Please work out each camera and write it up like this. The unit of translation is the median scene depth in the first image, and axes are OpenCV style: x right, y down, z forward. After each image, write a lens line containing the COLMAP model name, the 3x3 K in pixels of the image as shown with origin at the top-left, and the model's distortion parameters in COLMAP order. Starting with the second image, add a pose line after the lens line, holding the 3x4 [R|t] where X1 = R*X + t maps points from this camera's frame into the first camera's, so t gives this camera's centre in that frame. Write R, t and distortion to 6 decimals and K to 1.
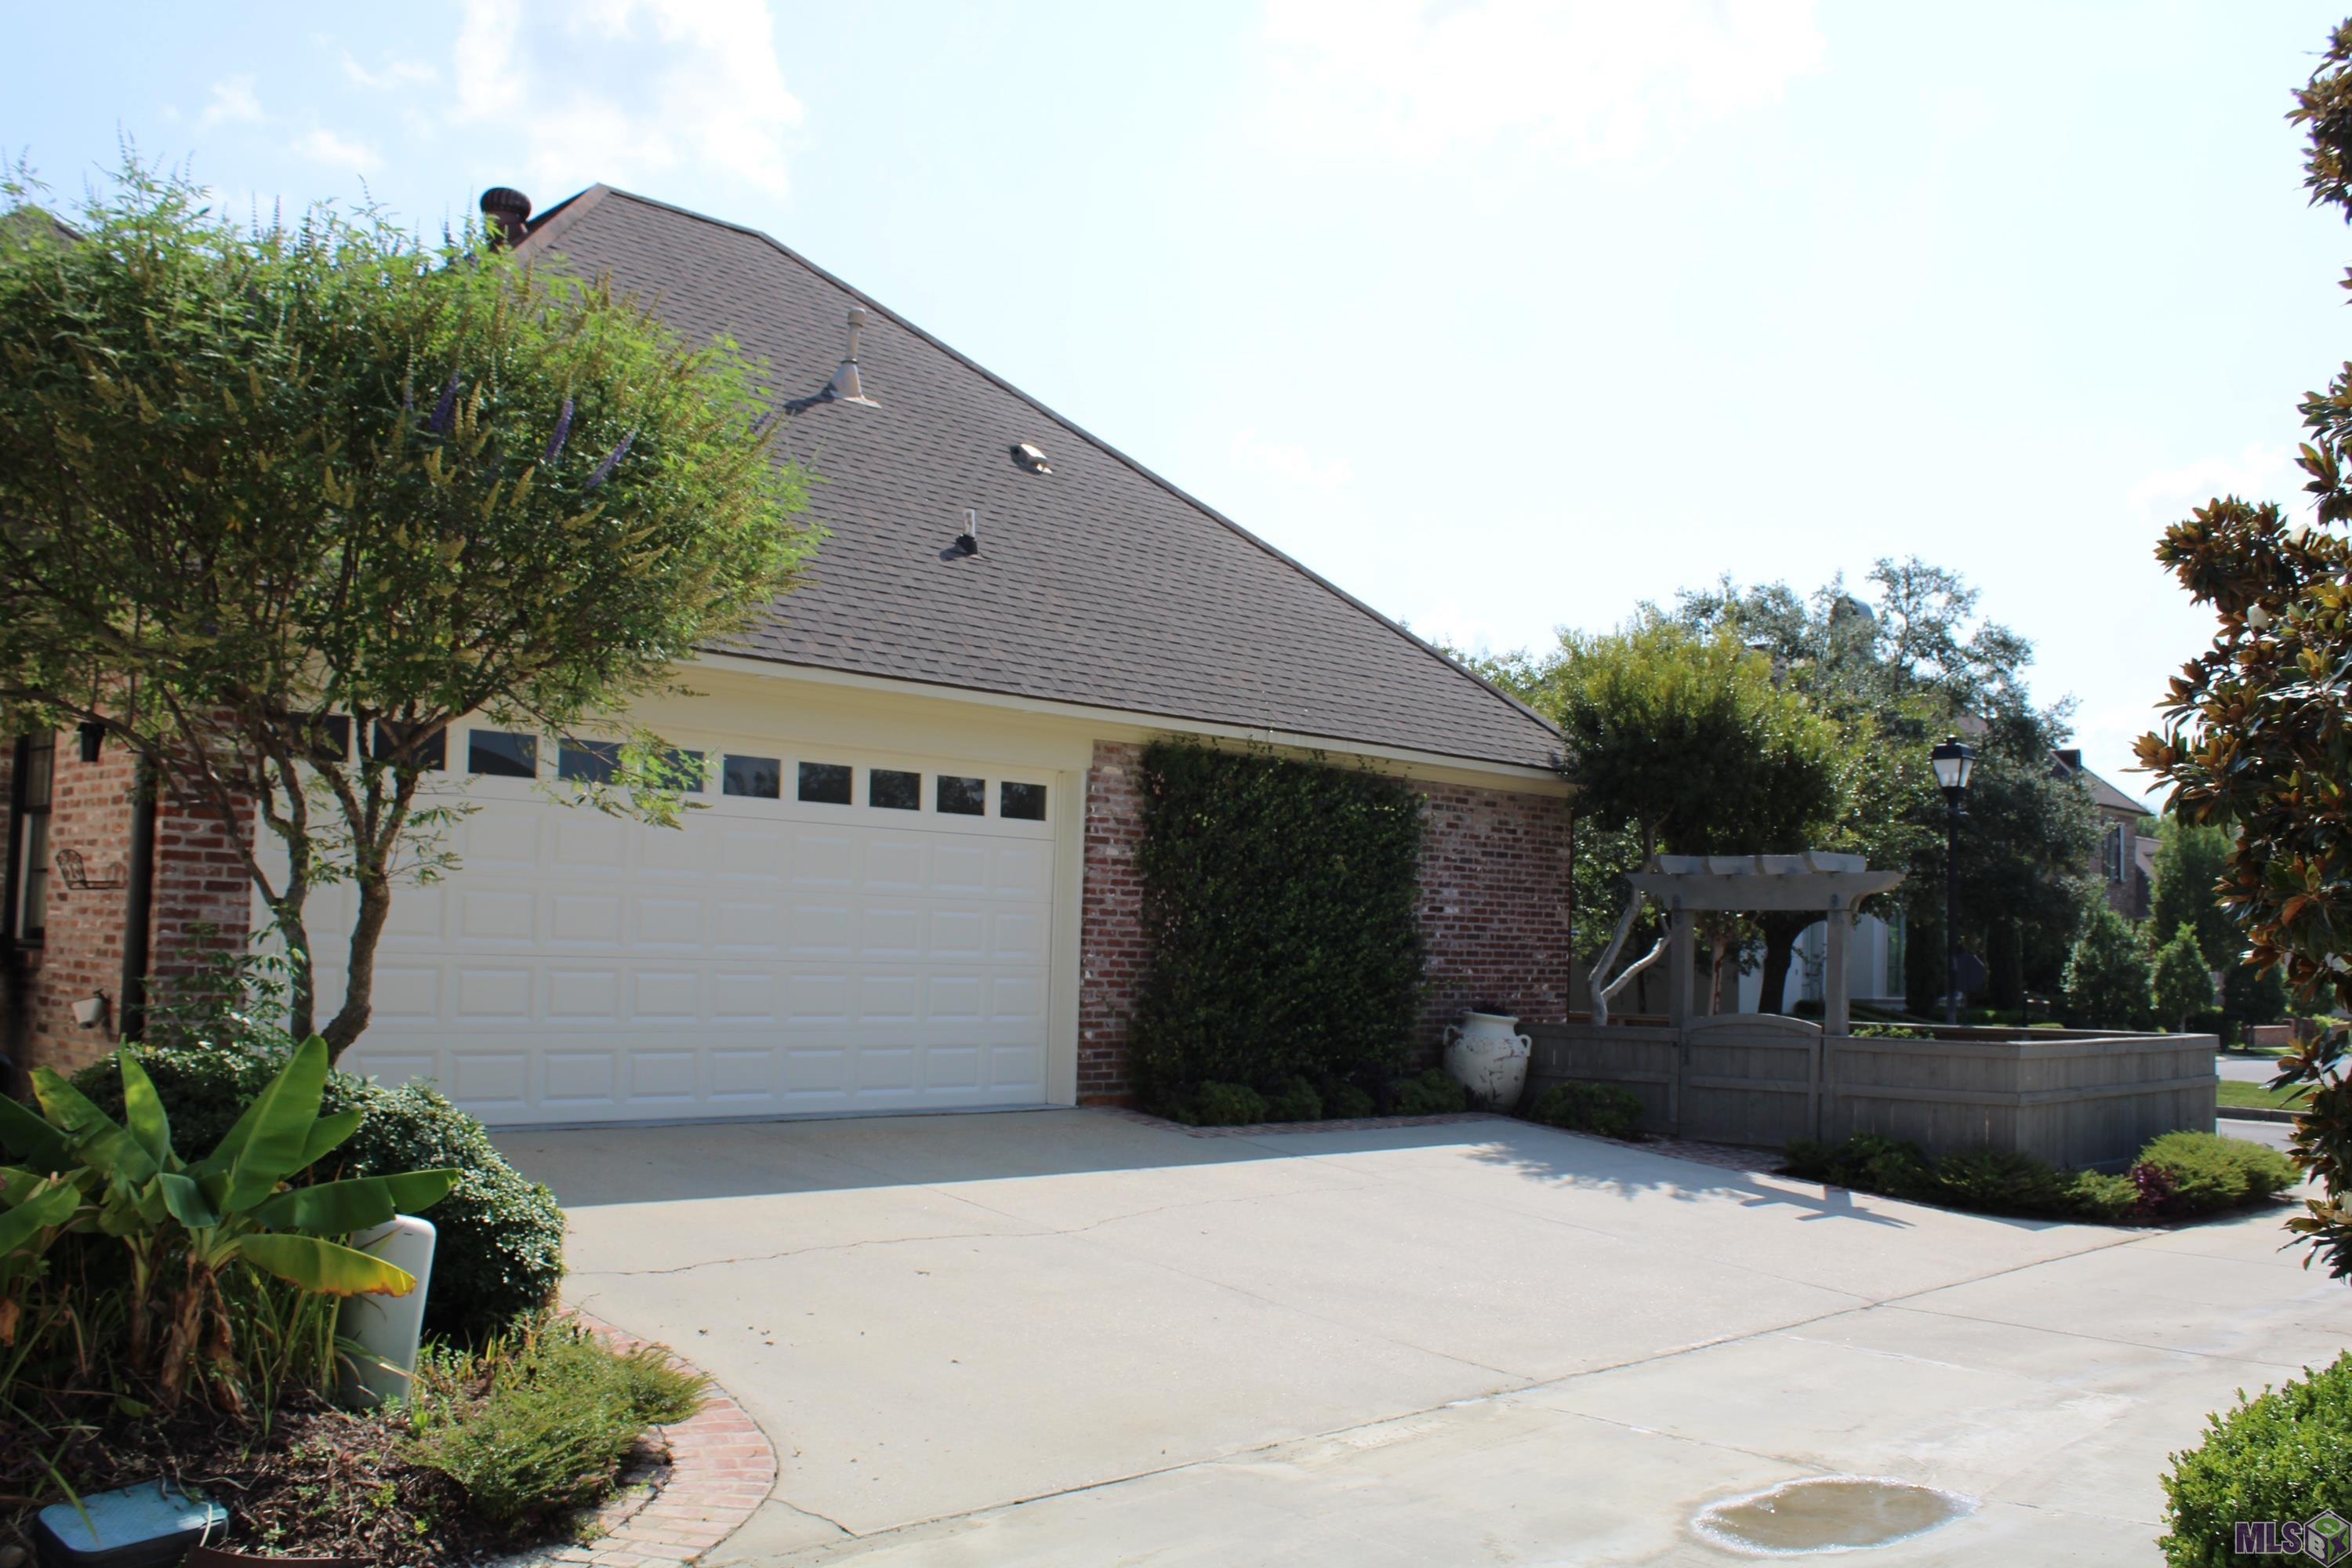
lens RADIAL K [[2090.4, 0, 1176.0], [0, 2090.4, 784.0], [0, 0, 1]] dist [-0.151229, 0.156808]
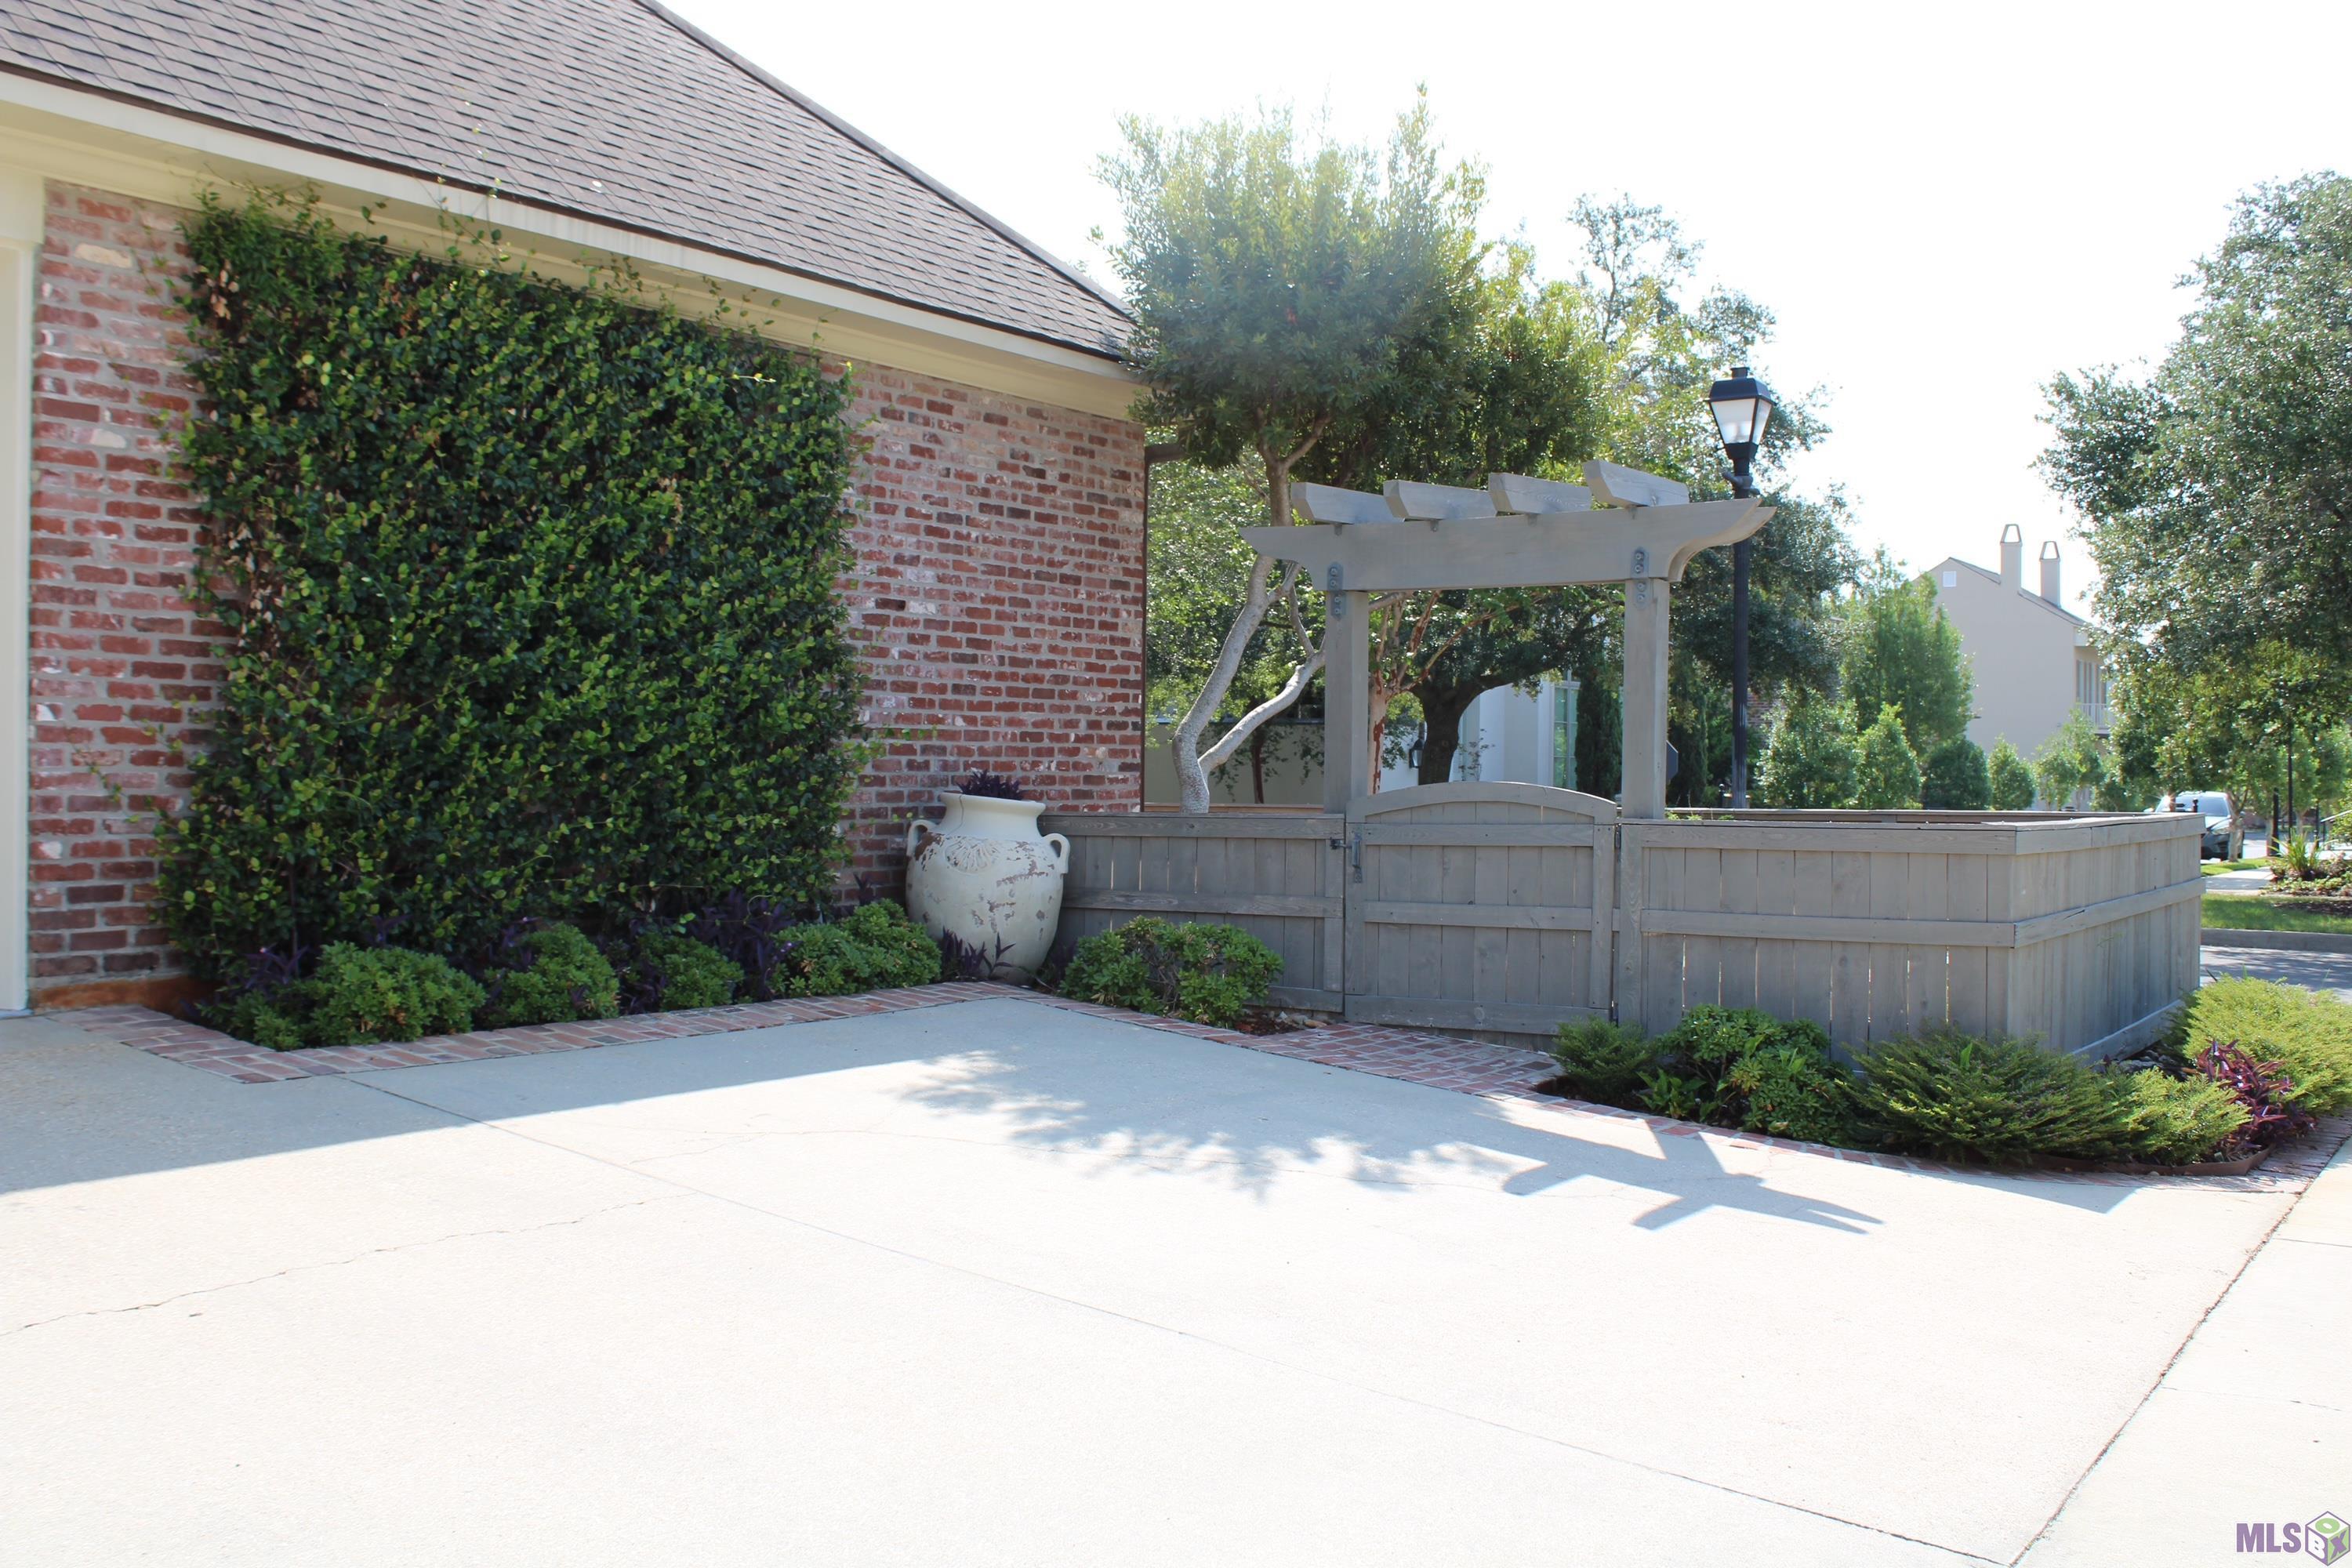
lens RADIAL K [[2240.7, 0, 1176.0], [0, 2240.7, 784.0], [0, 0, 1]] dist [-0.082787, -0.007330]
pose [[0.982585, -0.022897, 0.184398, 0.098753], [0.006904, 0.996192, 0.086908, 0.062271], [-0.185686, -0.084122, 0.979002, 0.461205]]
